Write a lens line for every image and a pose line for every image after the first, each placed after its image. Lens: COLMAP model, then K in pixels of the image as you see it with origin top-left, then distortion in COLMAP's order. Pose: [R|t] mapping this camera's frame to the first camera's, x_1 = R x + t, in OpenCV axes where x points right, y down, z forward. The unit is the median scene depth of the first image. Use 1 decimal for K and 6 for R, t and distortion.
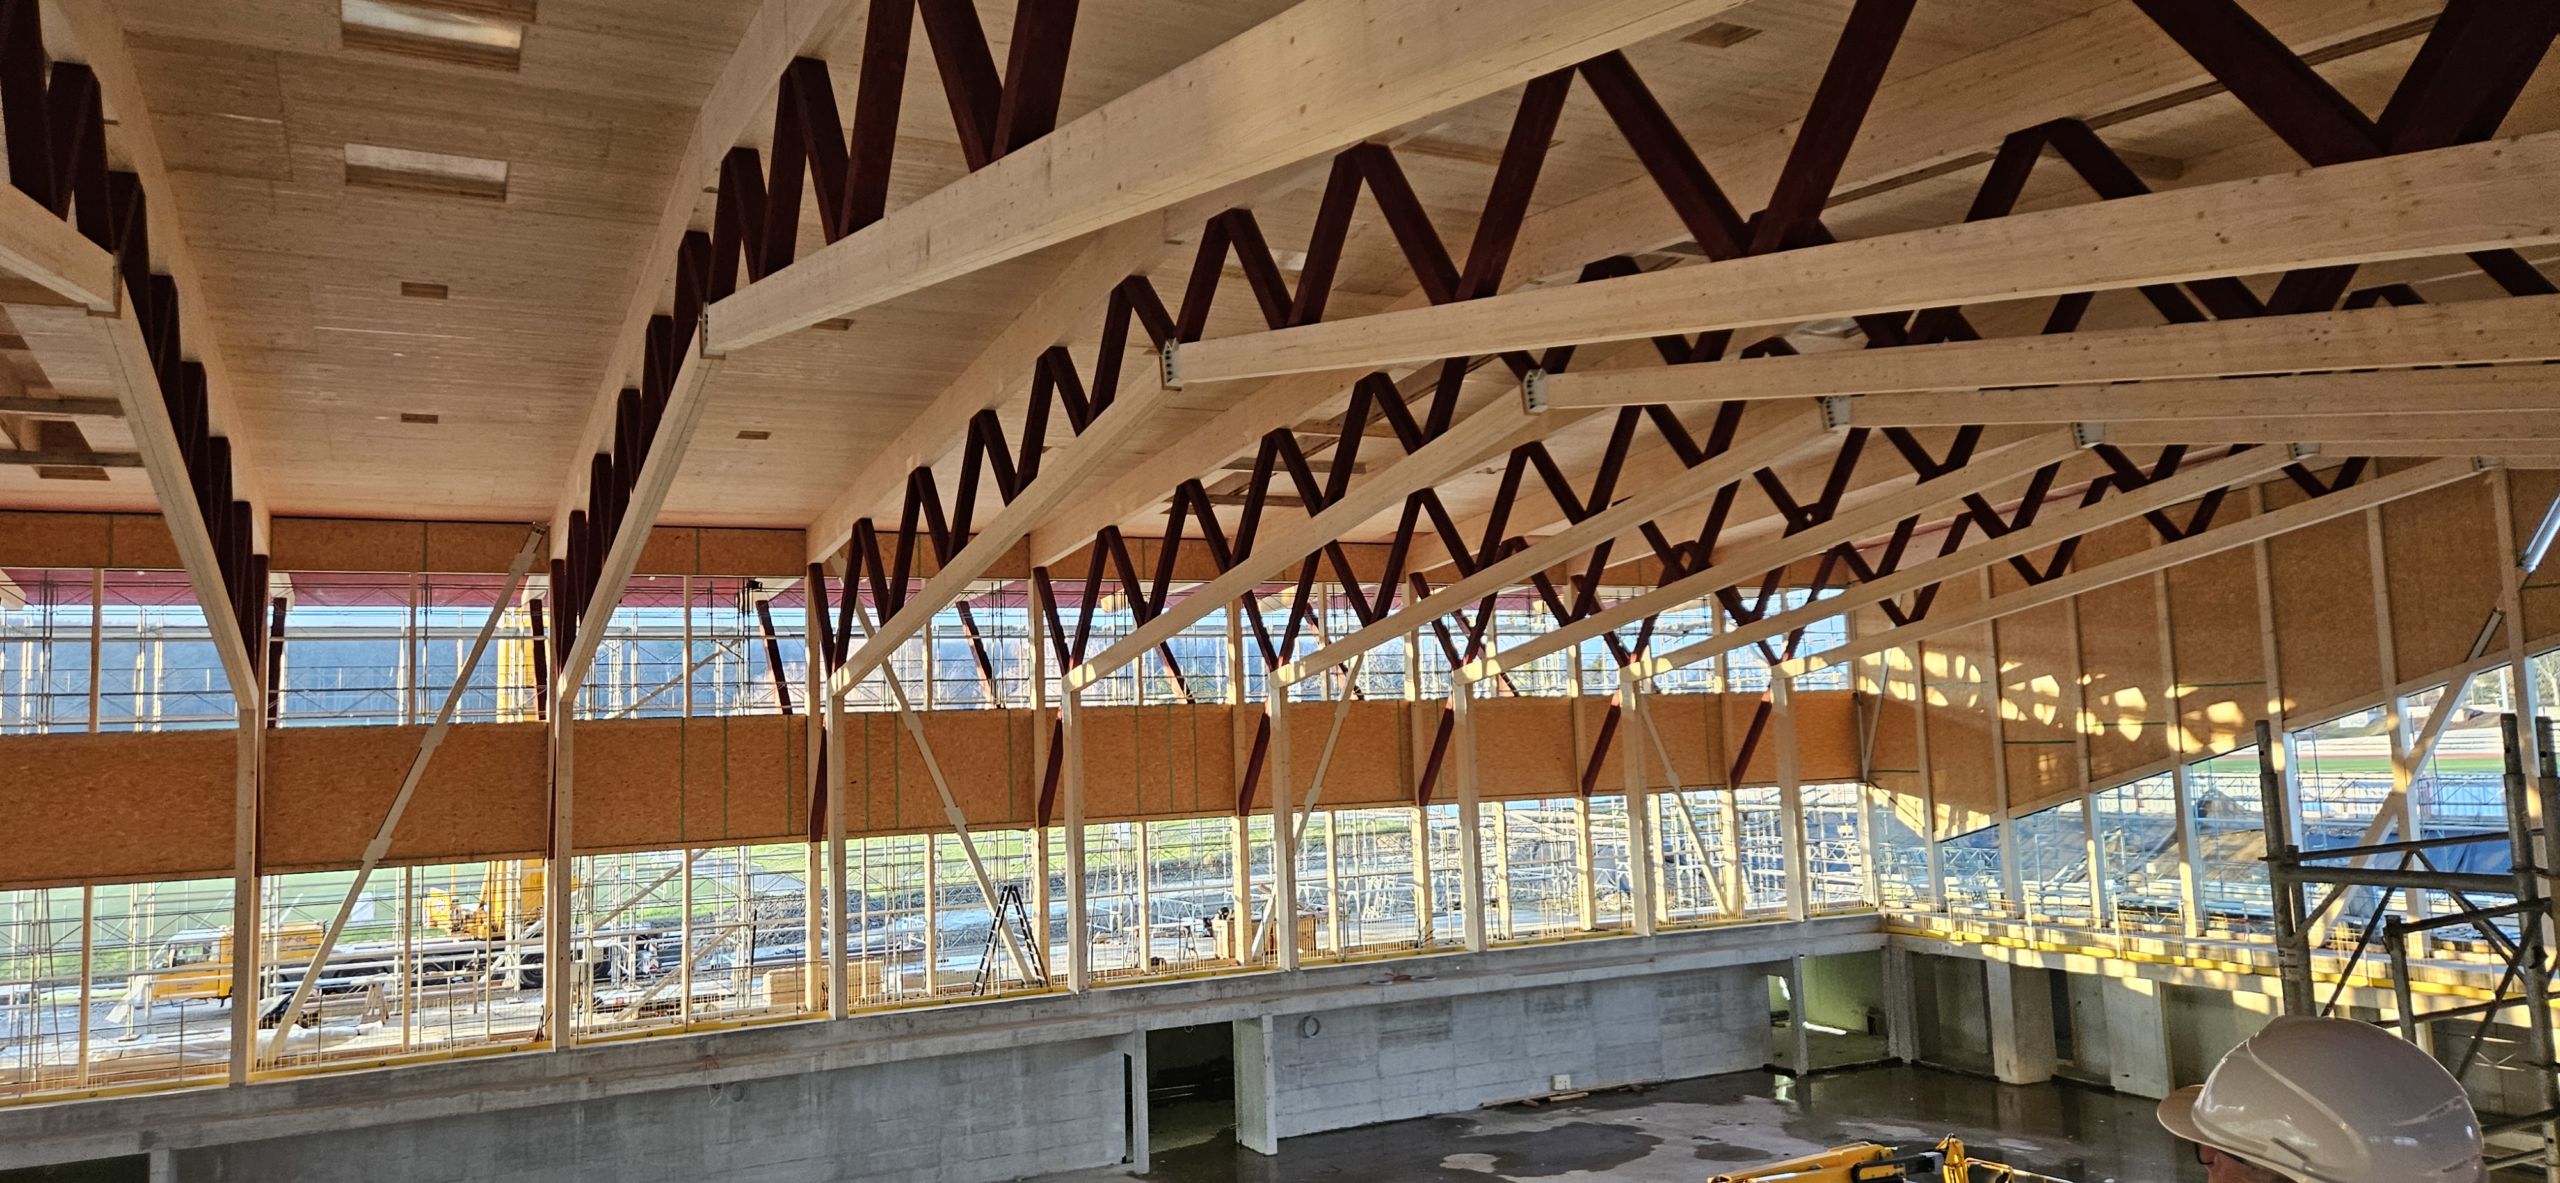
lens RADIAL K [[1687.2, 0, 1283.8], [0, 1687.2, 605.2], [0, 0, 1]] dist [0.080048, -0.067706]
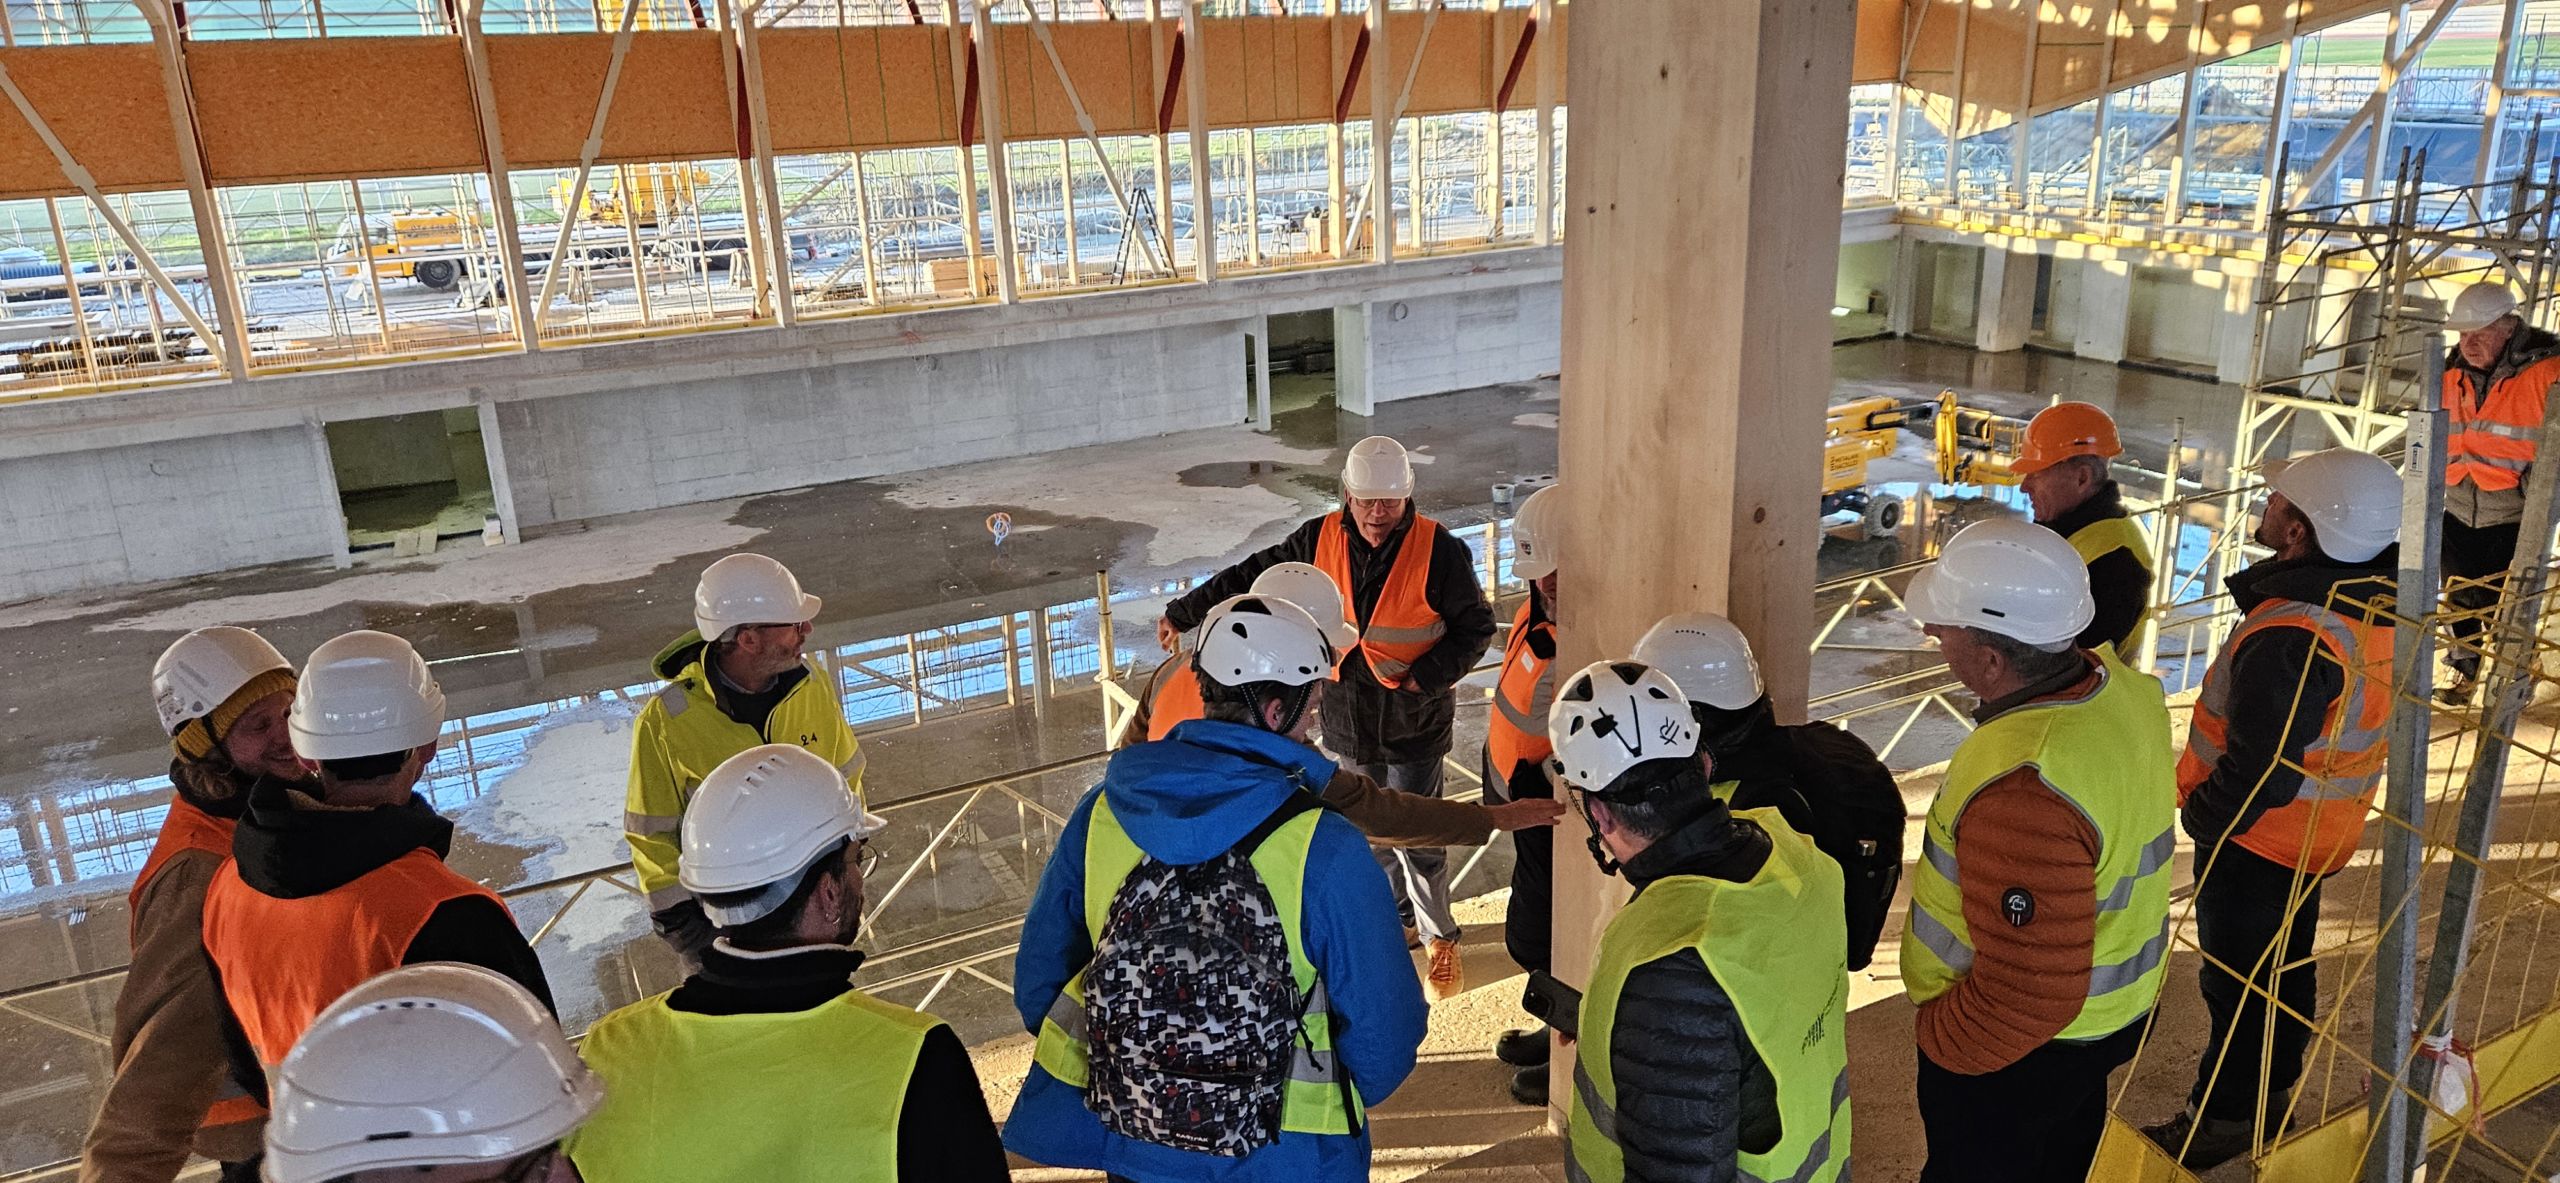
lens RADIAL K [[1687.2, 0, 1283.8], [0, 1687.2, 605.2], [0, 0, 1]] dist [0.080048, -0.067706]
pose [[0.999771, -0.004810, 0.020862, -0.088394], [-0.004006, 0.915194, 0.402993, -0.034278], [-0.021031, -0.402985, 0.914965, -0.139924]]
